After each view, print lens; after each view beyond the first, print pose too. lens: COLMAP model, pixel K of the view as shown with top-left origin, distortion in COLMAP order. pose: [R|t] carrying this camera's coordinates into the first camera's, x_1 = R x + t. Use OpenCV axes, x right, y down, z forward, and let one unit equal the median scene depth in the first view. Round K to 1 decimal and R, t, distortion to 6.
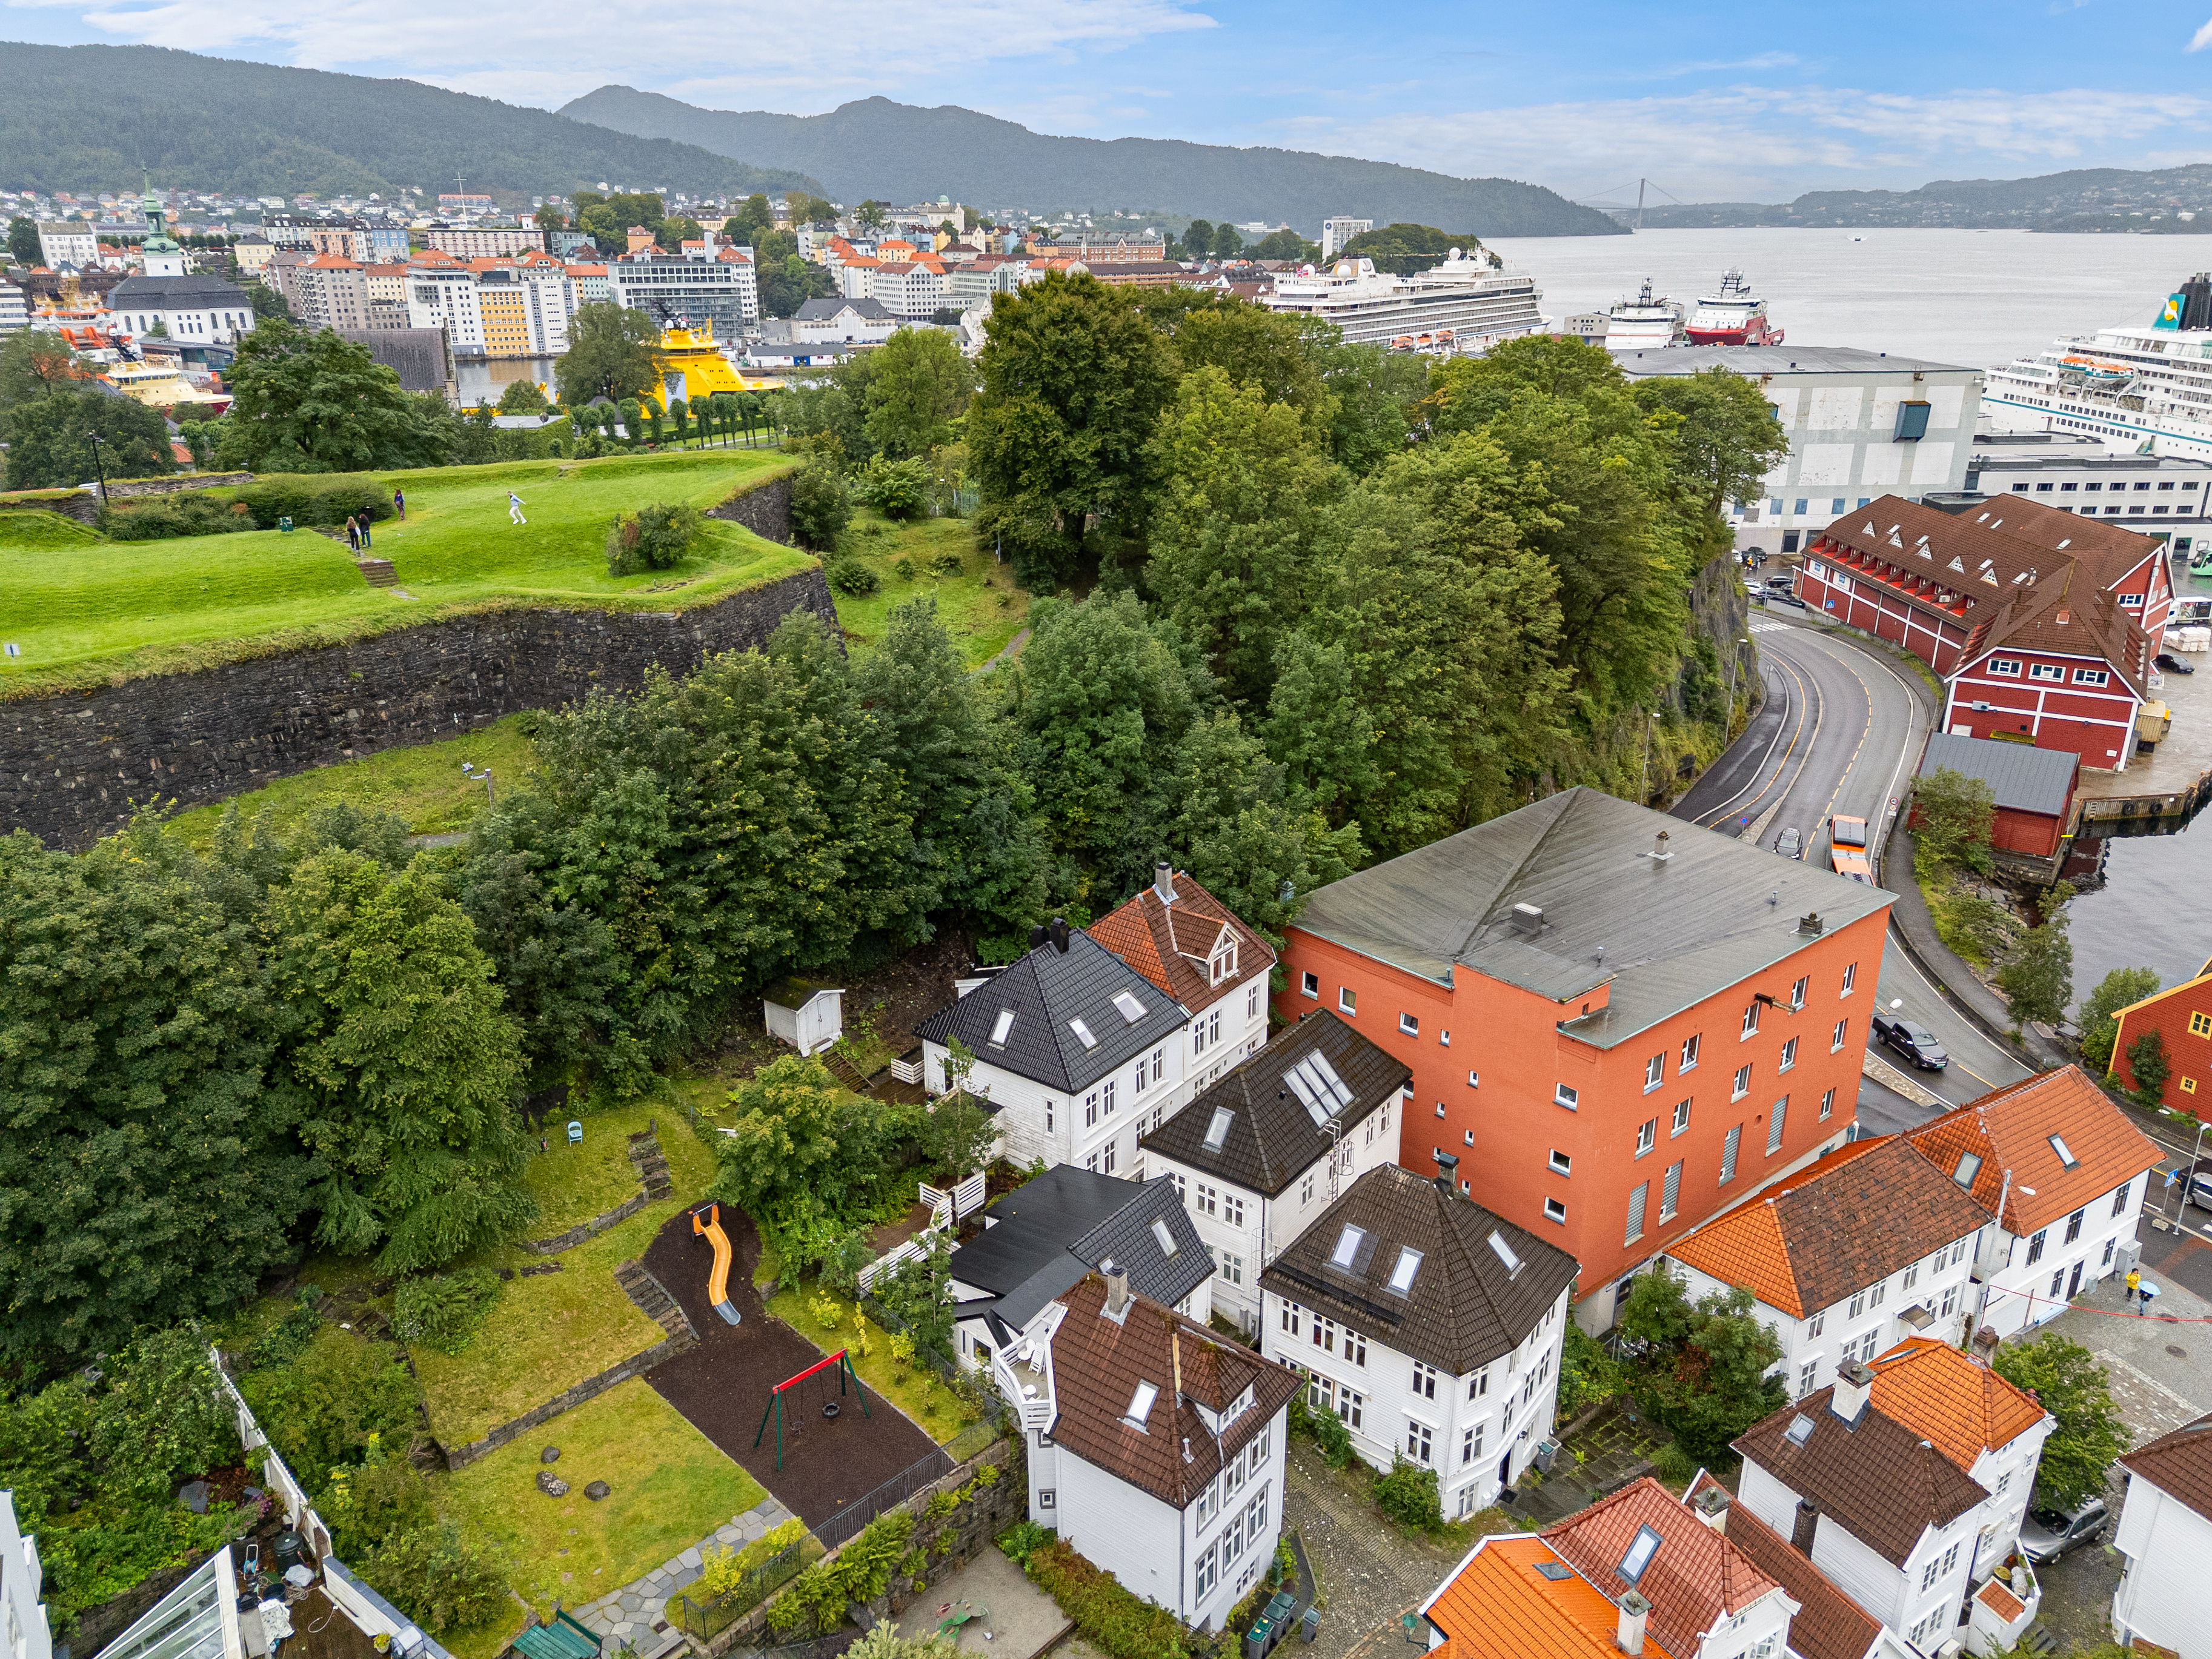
lens RADIAL K [[1588.5, 0, 1117.6], [0, 1588.5, 845.0], [0, 0, 1]] dist [0.071143, -0.061037]
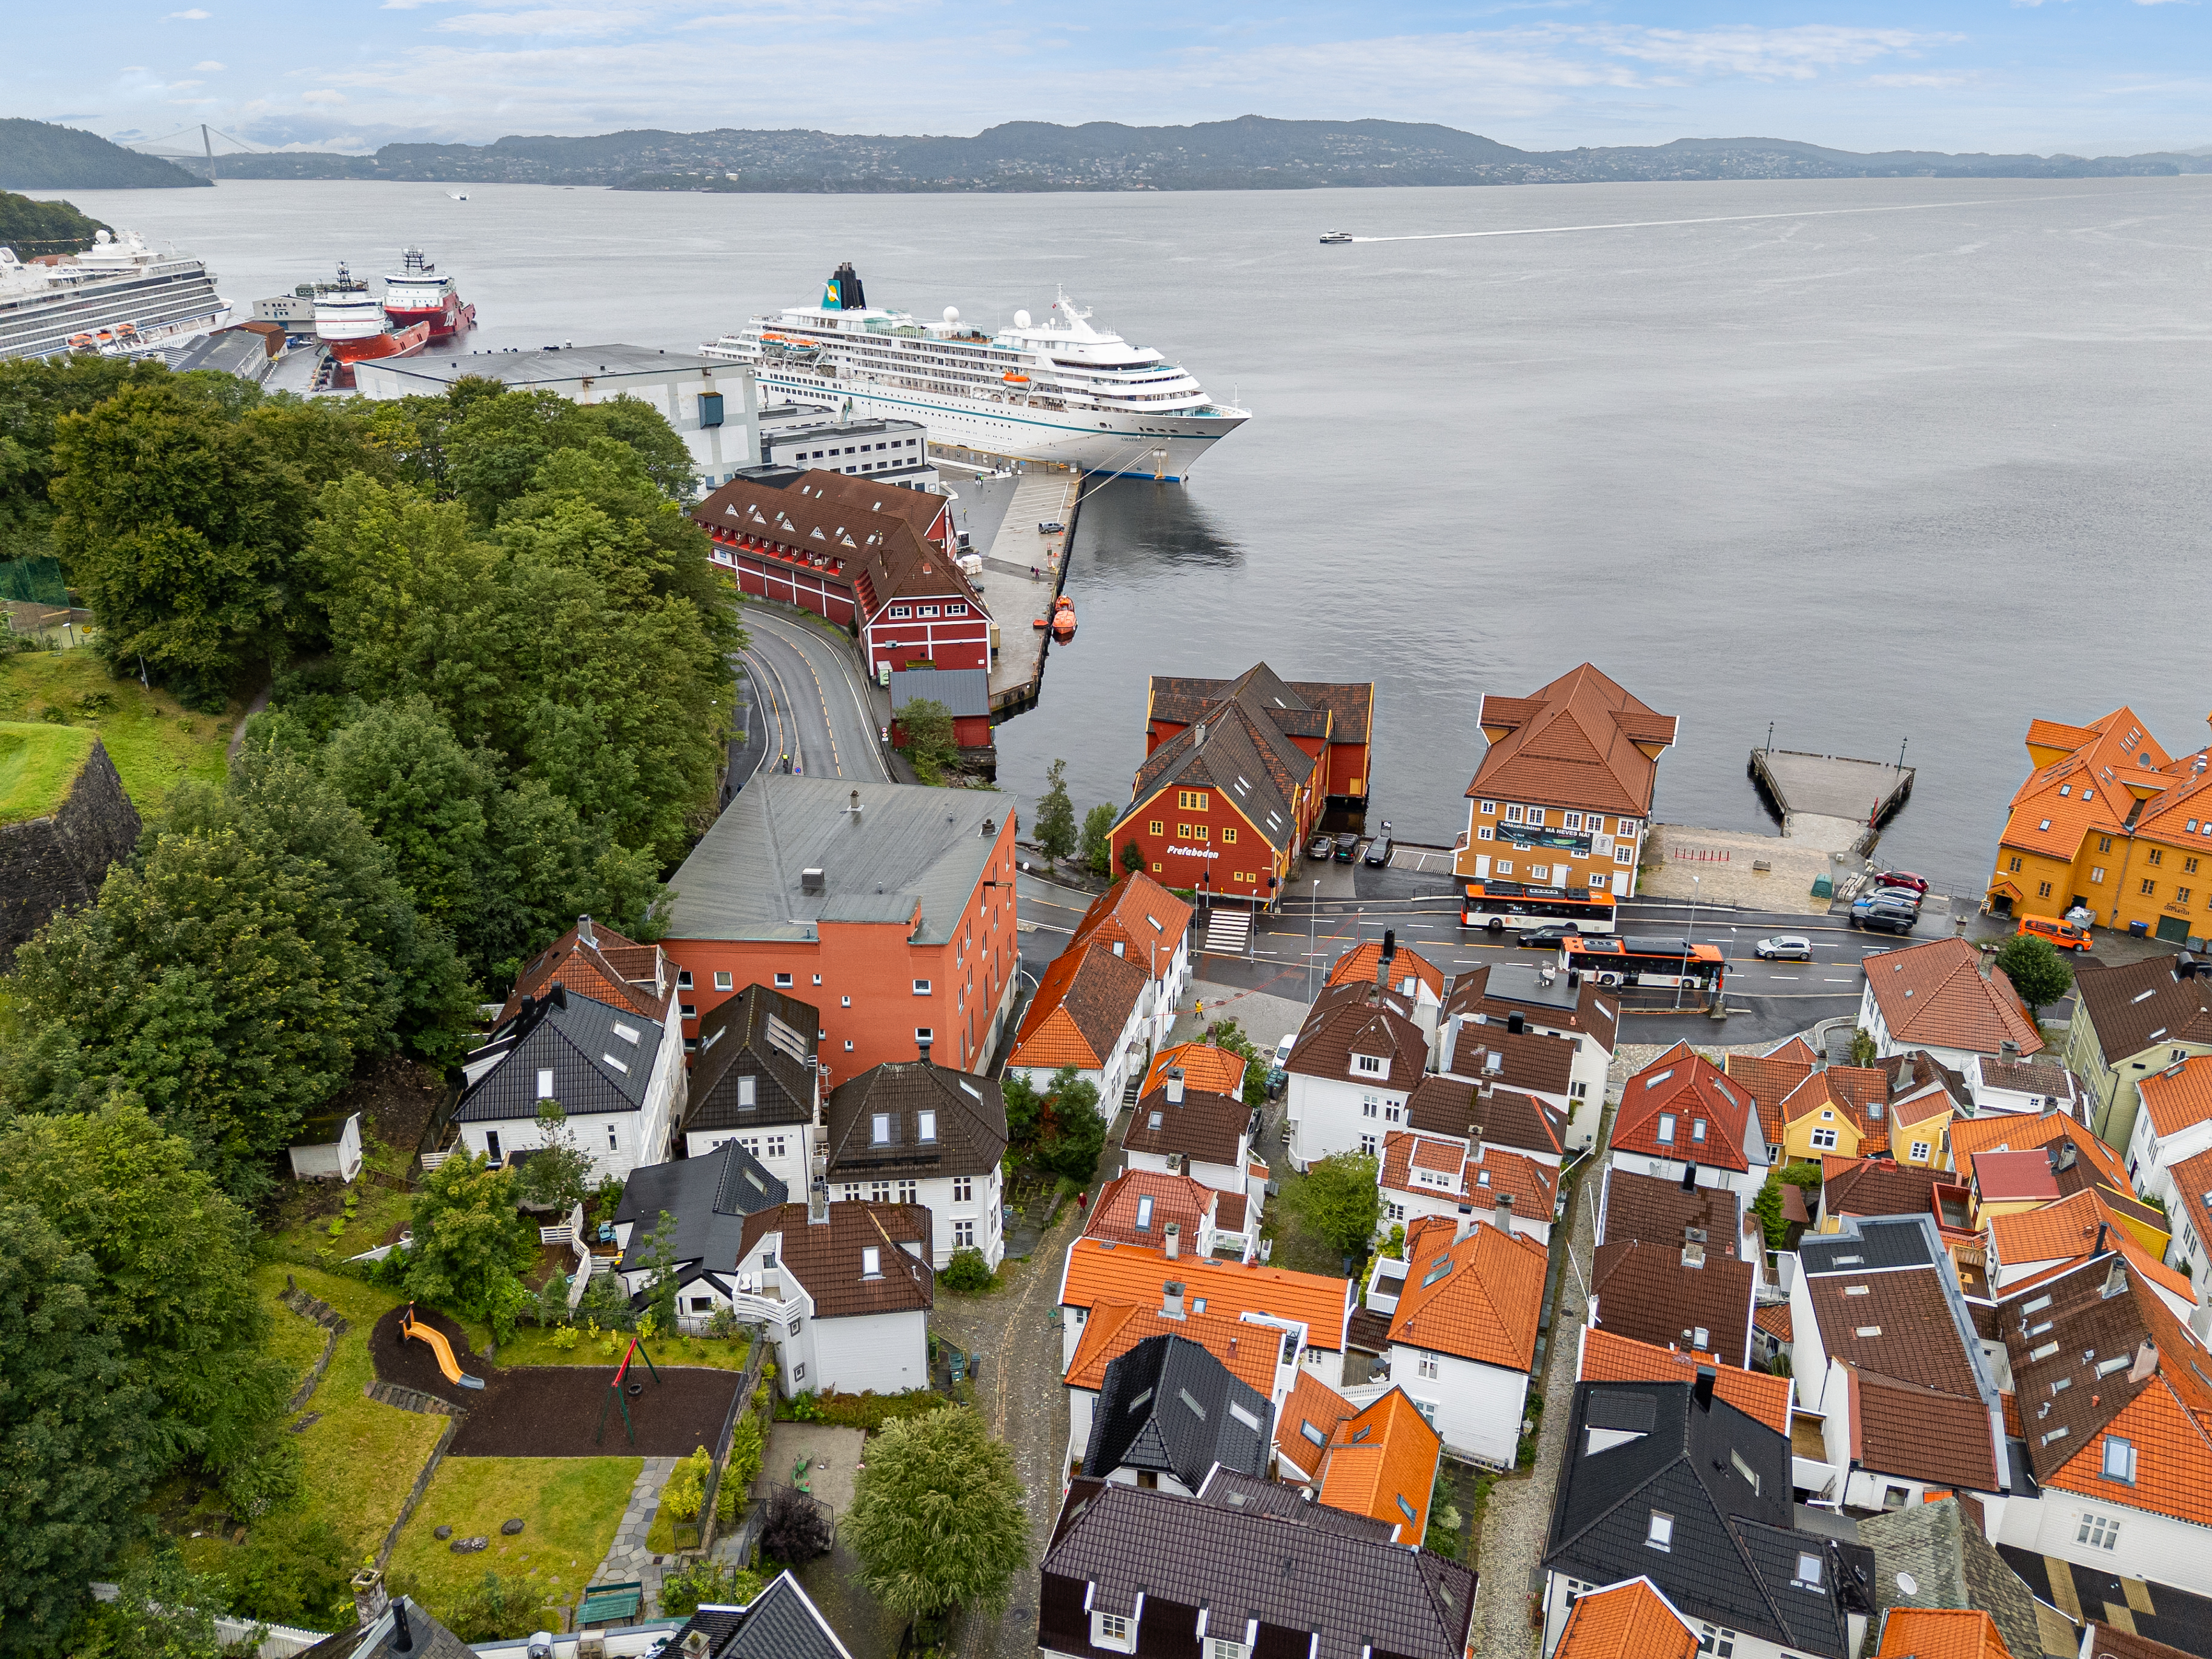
lens RADIAL K [[1588.5, 0, 1117.6], [0, 1588.5, 845.0], [0, 0, 1]] dist [0.071143, -0.061037]
pose [[0.721709, -0.264711, 0.639581, -0.166810], [0.249916, 0.961311, 0.115862, -0.029723], [-0.645506, 0.076223, 0.759942, -0.063677]]
